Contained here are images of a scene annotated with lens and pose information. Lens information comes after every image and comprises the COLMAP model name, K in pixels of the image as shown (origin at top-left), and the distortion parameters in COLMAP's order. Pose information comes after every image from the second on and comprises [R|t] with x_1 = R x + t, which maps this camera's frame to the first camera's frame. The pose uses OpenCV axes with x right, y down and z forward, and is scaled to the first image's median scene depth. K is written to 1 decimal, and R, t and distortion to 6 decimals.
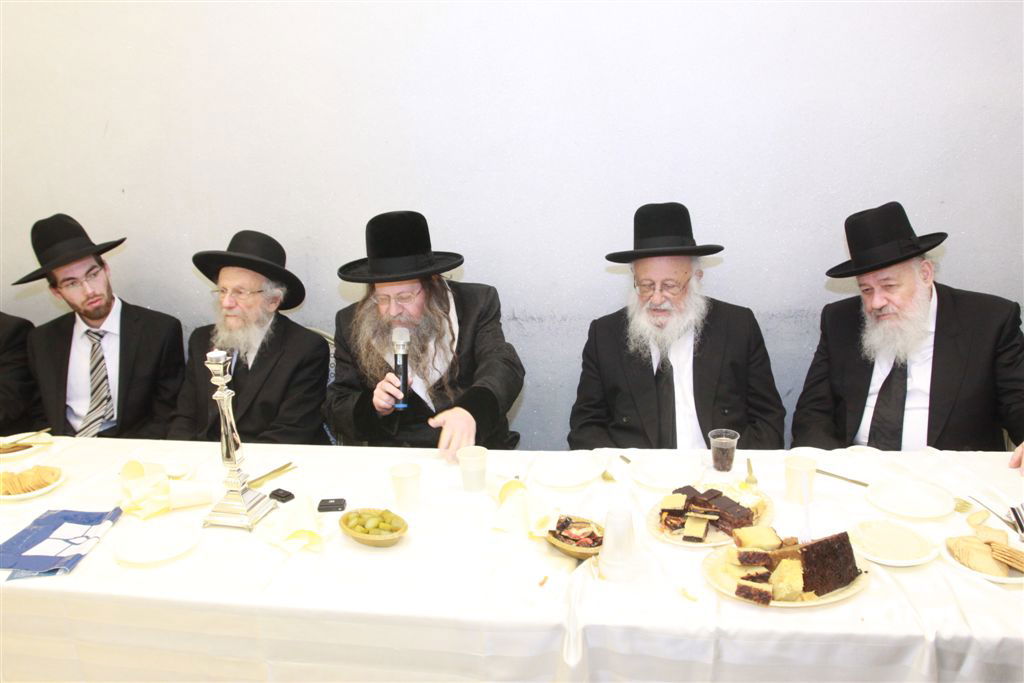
lens RADIAL K [[757.5, 0, 464.4], [0, 757.5, 367.1], [0, 0, 1]] dist [-0.002078, -0.058726]
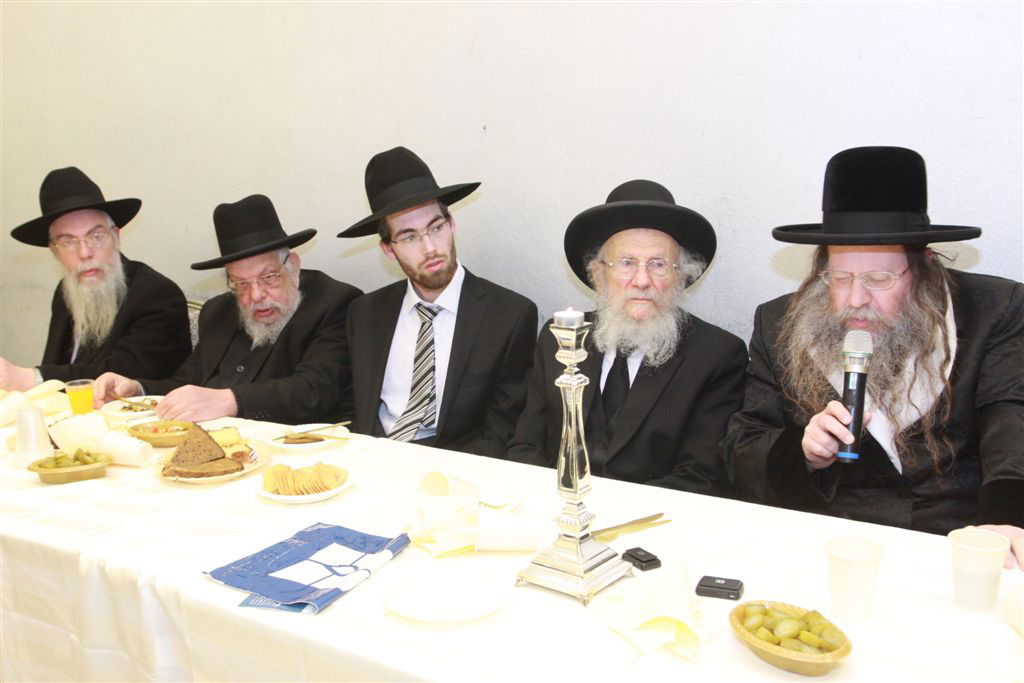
lens RADIAL K [[1067.1, 0, 512.0], [0, 1067.1, 341.5], [0, 0, 1]] dist [-0.063587, 0.007106]
pose [[0.920299, 0.103506, -0.377275, -0.019337], [-0.127365, 0.991098, -0.038777, 0.027518], [0.369903, 0.083738, 0.925289, 0.094674]]
